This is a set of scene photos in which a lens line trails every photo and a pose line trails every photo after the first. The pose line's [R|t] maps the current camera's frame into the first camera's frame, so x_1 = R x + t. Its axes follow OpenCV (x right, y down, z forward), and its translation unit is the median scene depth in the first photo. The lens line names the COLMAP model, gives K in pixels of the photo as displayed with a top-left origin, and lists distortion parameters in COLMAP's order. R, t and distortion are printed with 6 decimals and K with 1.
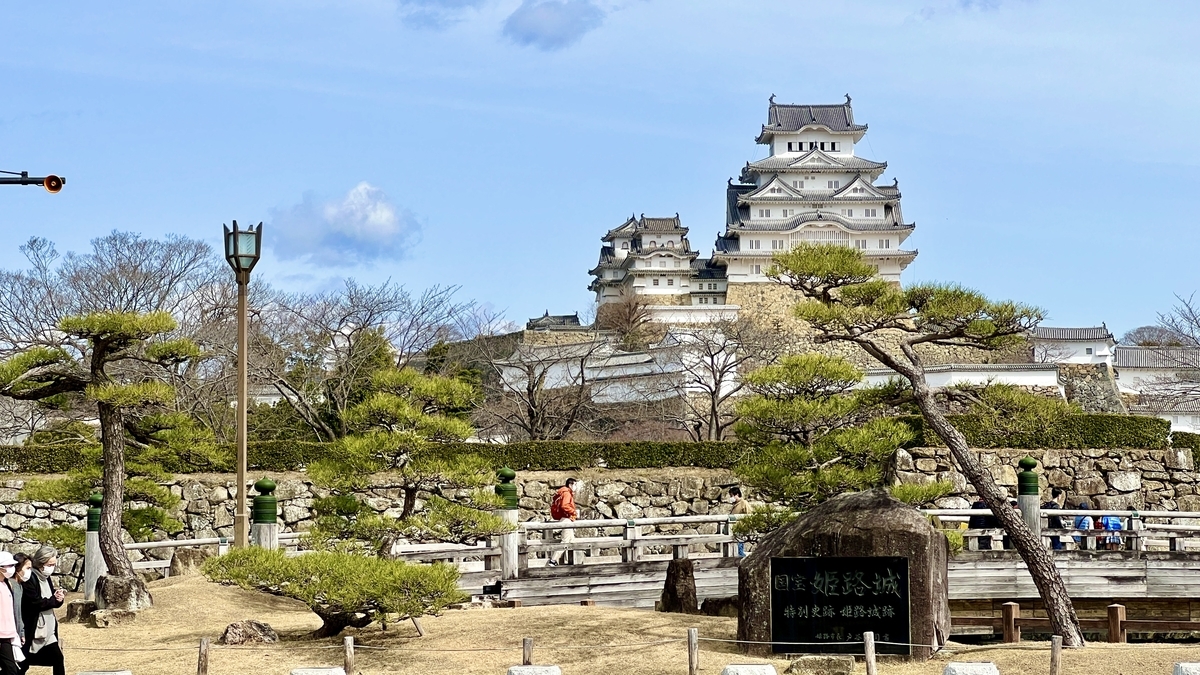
lens RADIAL K [[2706.9, 0, 600.0], [0, 2706.9, 337.5], [0, 0, 1]] dist [-0.004705, -0.008221]
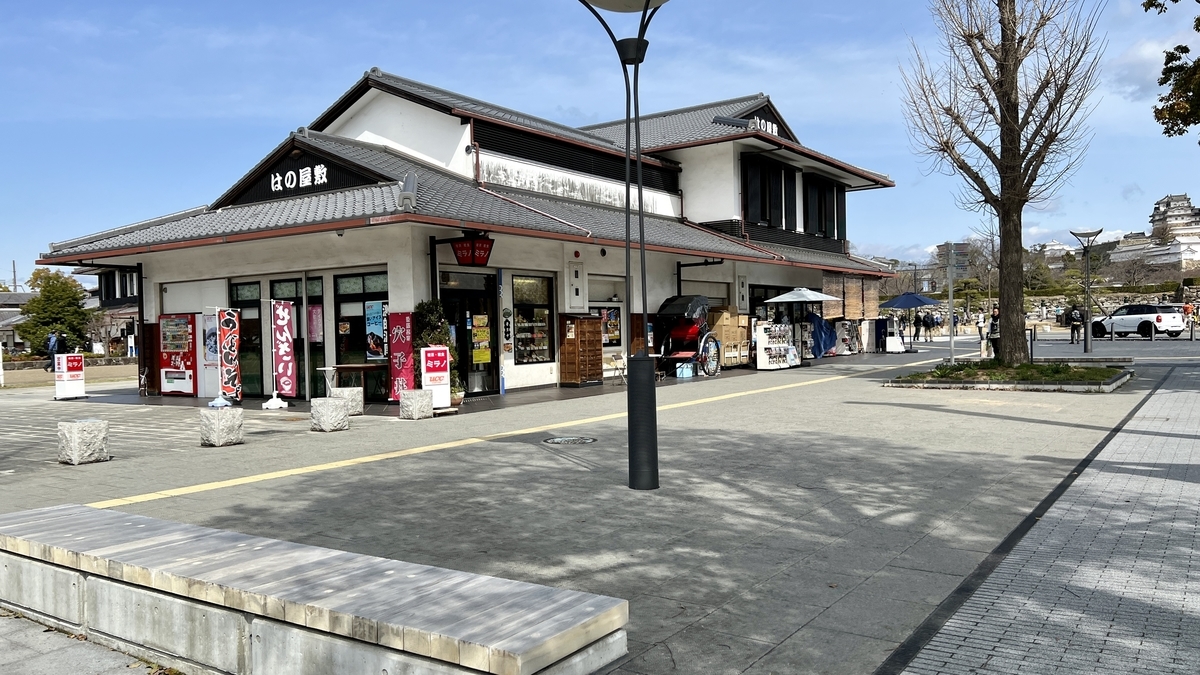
lens RADIAL K [[908.4, 0, 600.0], [0, 908.4, 337.5], [0, 0, 1]] dist [-0.000339, -0.000265]
pose [[0.843261, -0.010052, -0.537410, 0.021512], [0.061494, 0.995065, 0.077879, -0.008063], [0.533975, -0.098720, 0.839717, -0.114448]]
